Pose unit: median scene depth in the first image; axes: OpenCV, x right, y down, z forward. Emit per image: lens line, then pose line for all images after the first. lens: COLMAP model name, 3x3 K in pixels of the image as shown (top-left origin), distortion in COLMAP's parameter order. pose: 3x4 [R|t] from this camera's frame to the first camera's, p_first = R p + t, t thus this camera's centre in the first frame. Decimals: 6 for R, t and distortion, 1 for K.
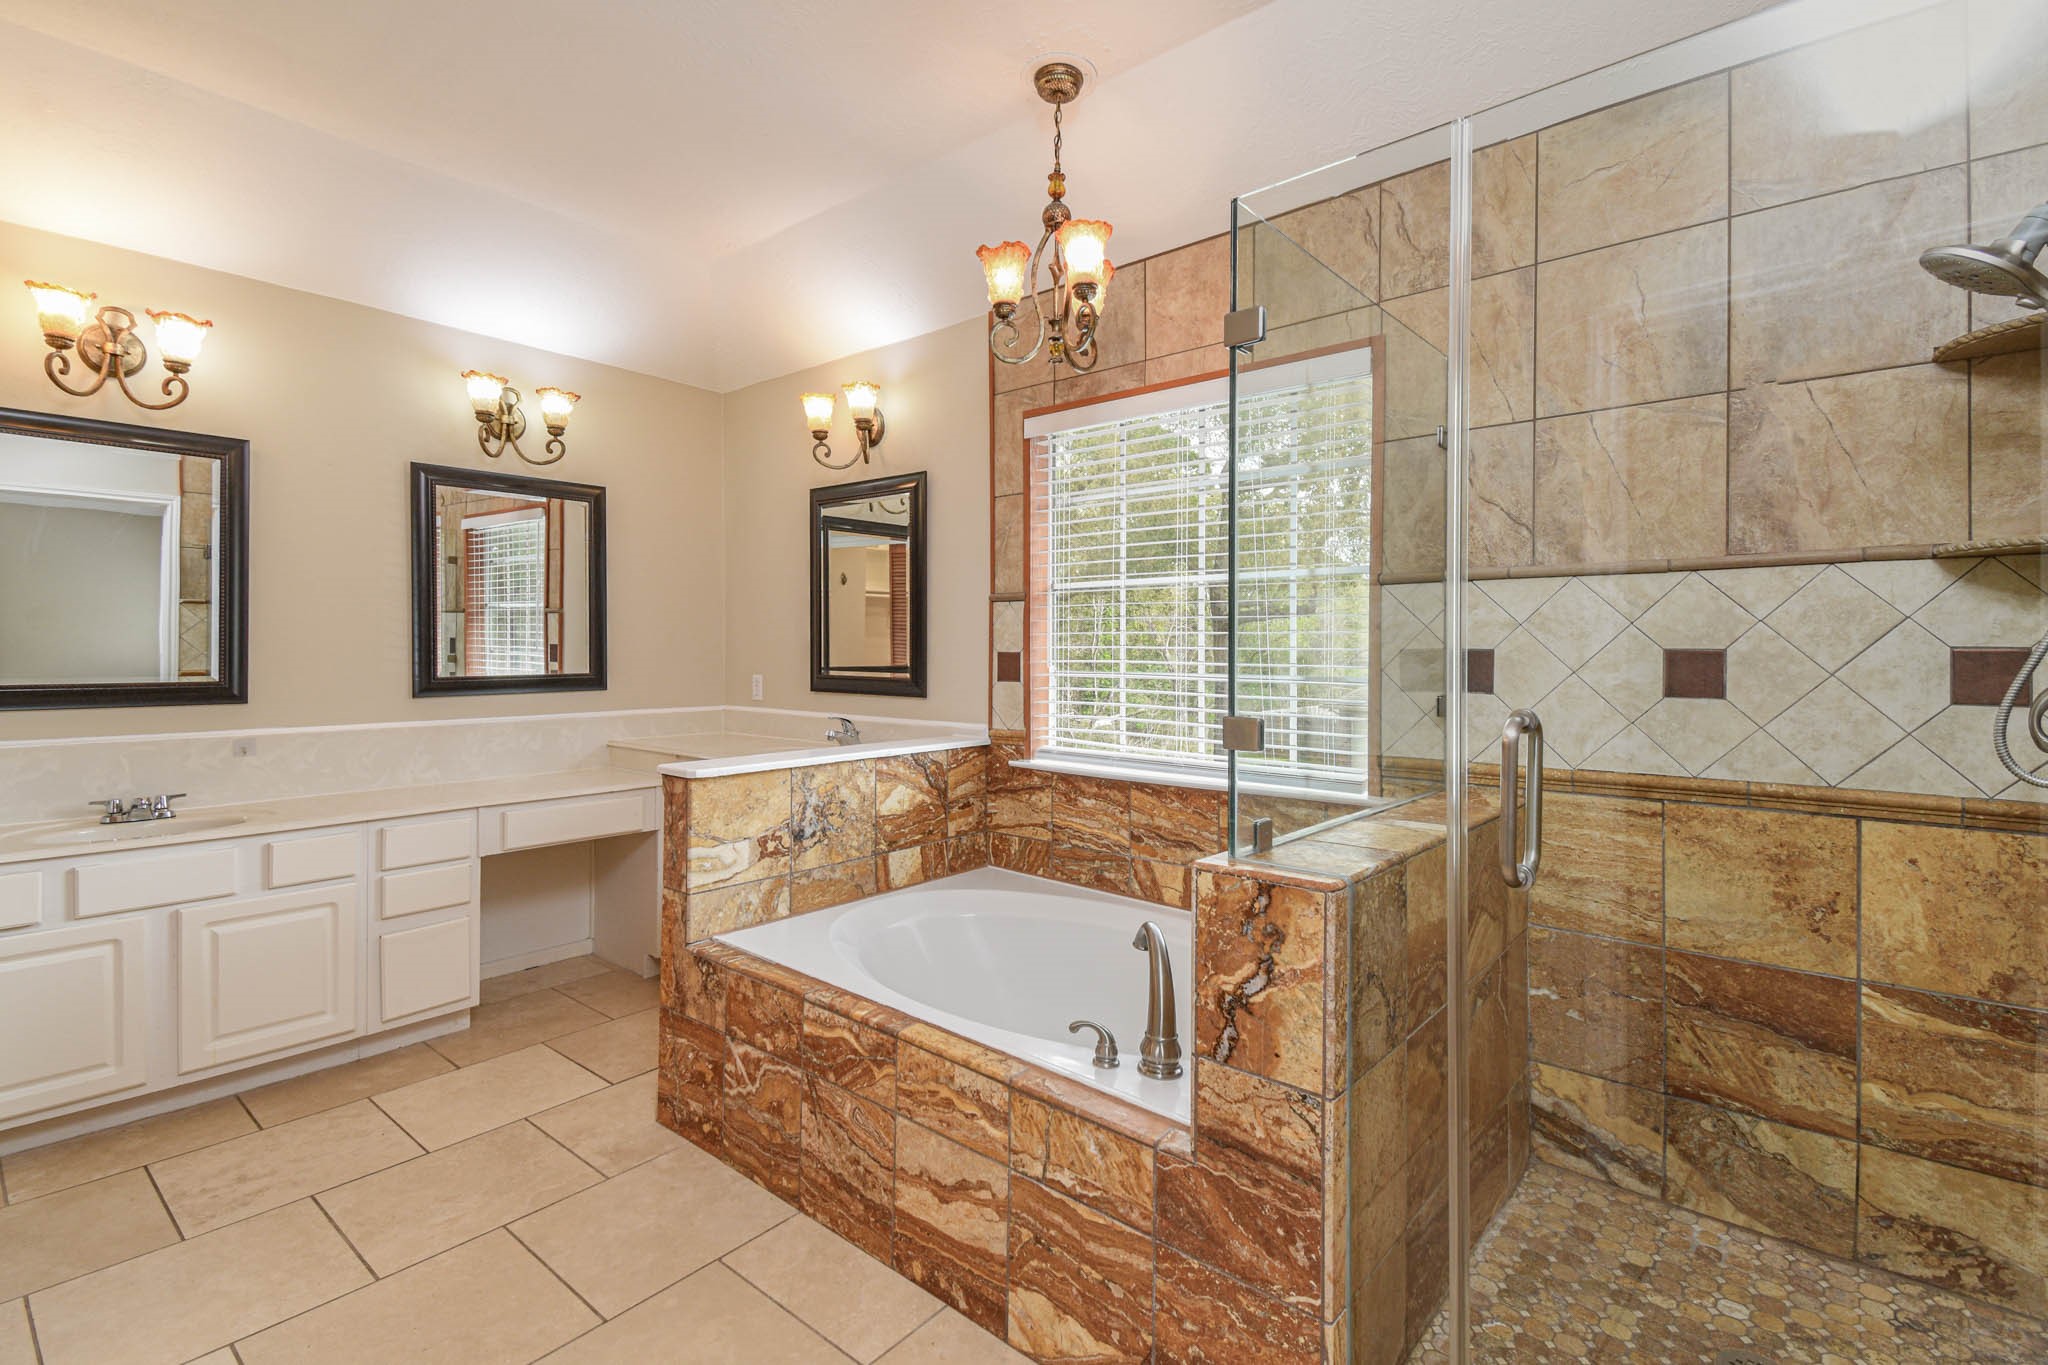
lens RADIAL K [[927.5, 0, 969.4], [0, 927.5, 669.4], [0, 0, 1]] dist [0.018229, -0.011677]
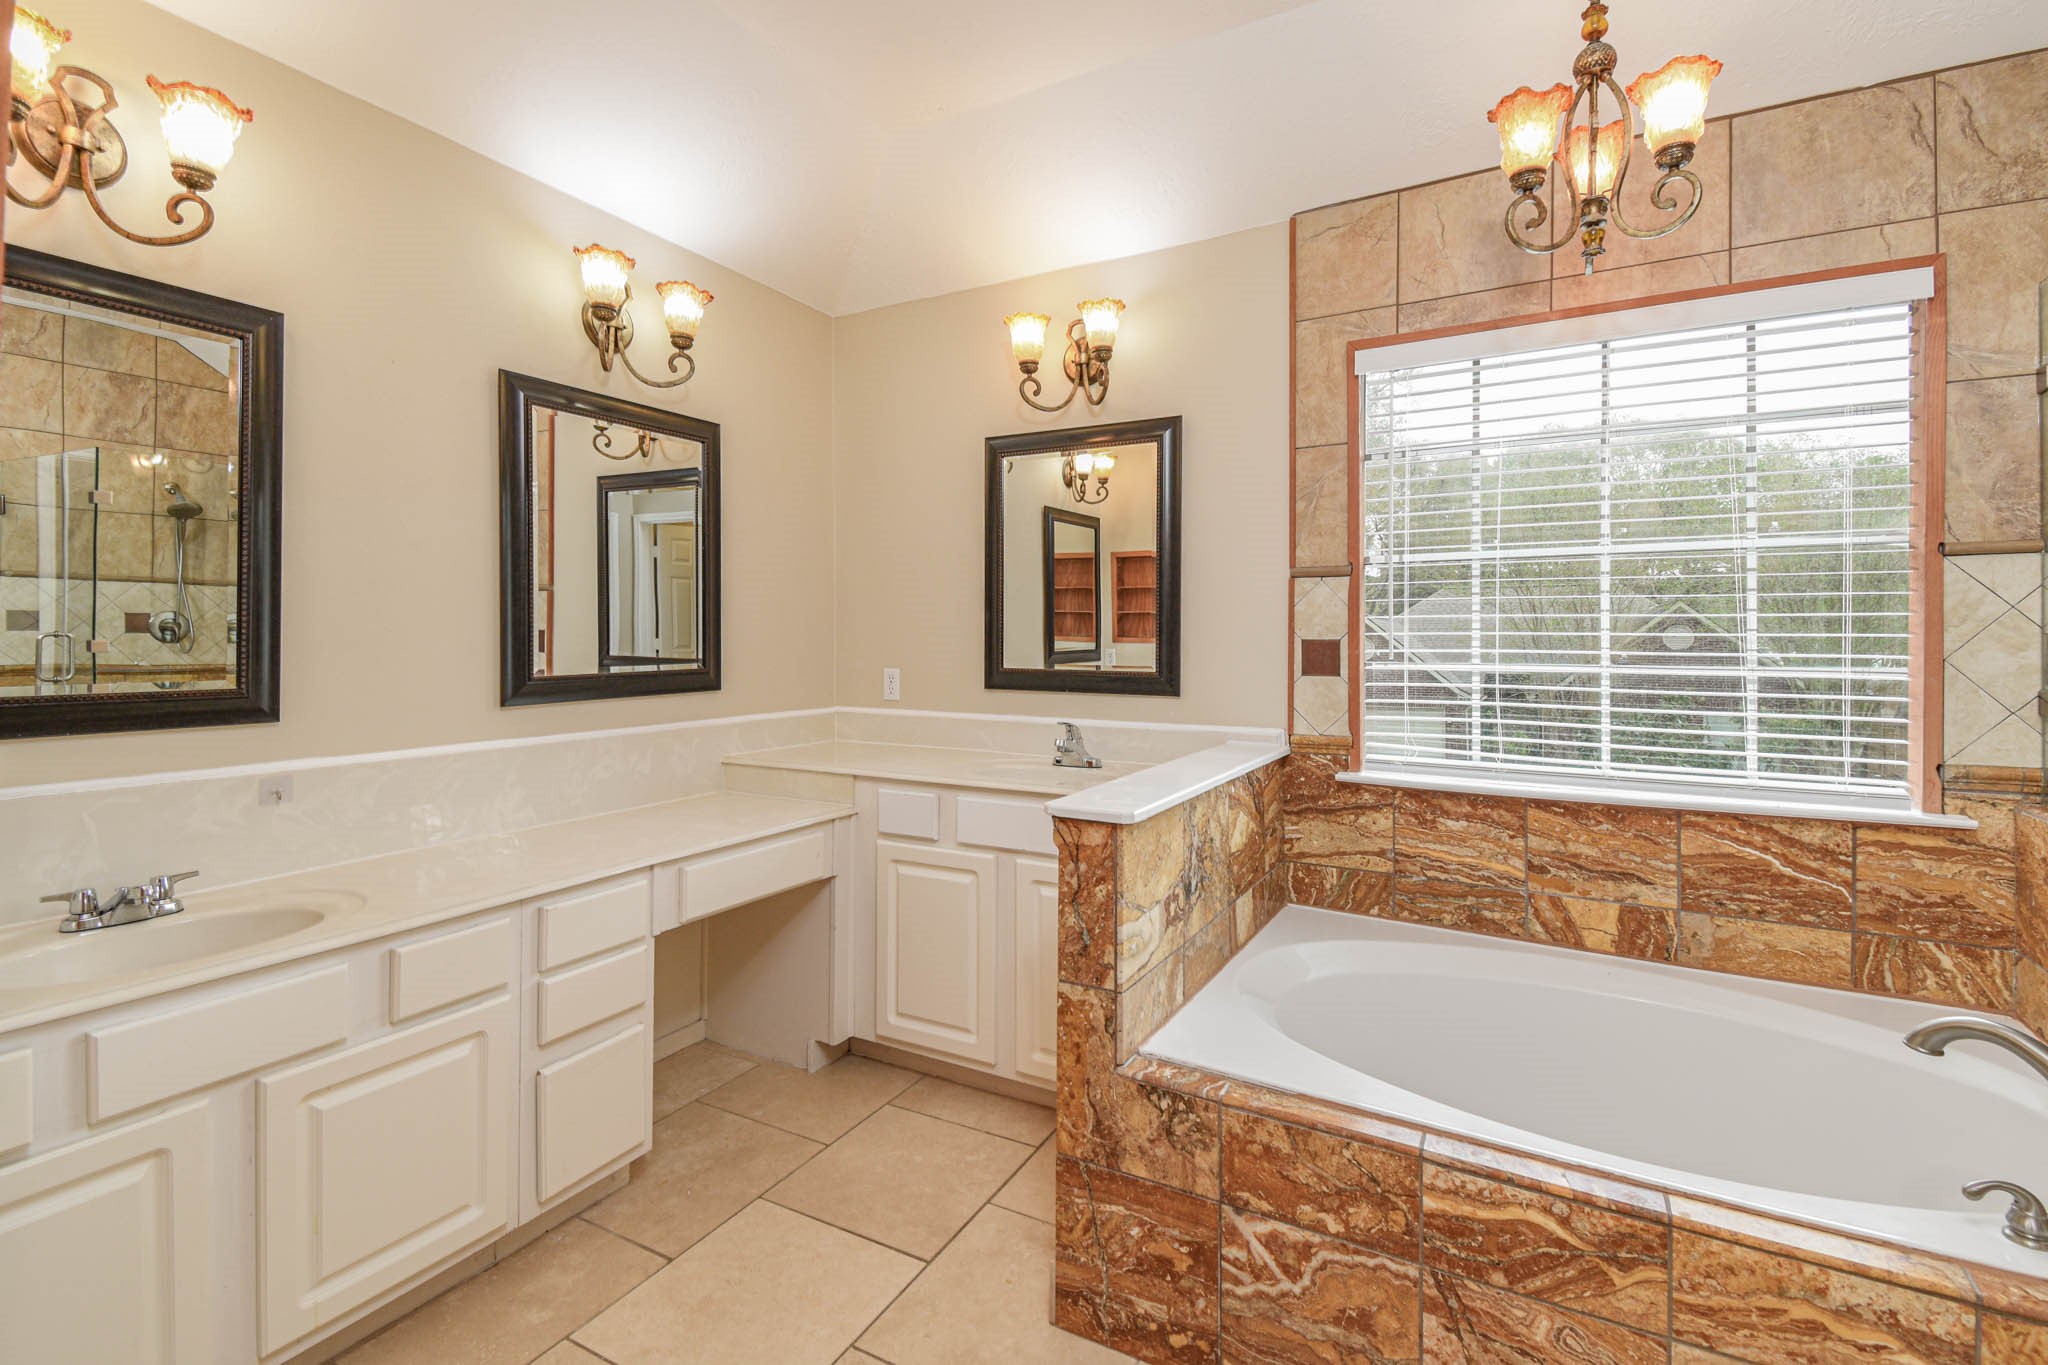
lens RADIAL K [[927.5, 0, 987.1], [0, 927.5, 652.7], [0, 0, 1]] dist [0.018229, -0.011677]
pose [[0.981167, -0.004323, 0.193115, -0.458450], [0.005072, 0.999981, -0.003384, -0.006713], [-0.193096, 0.004300, 0.981170, 0.298449]]
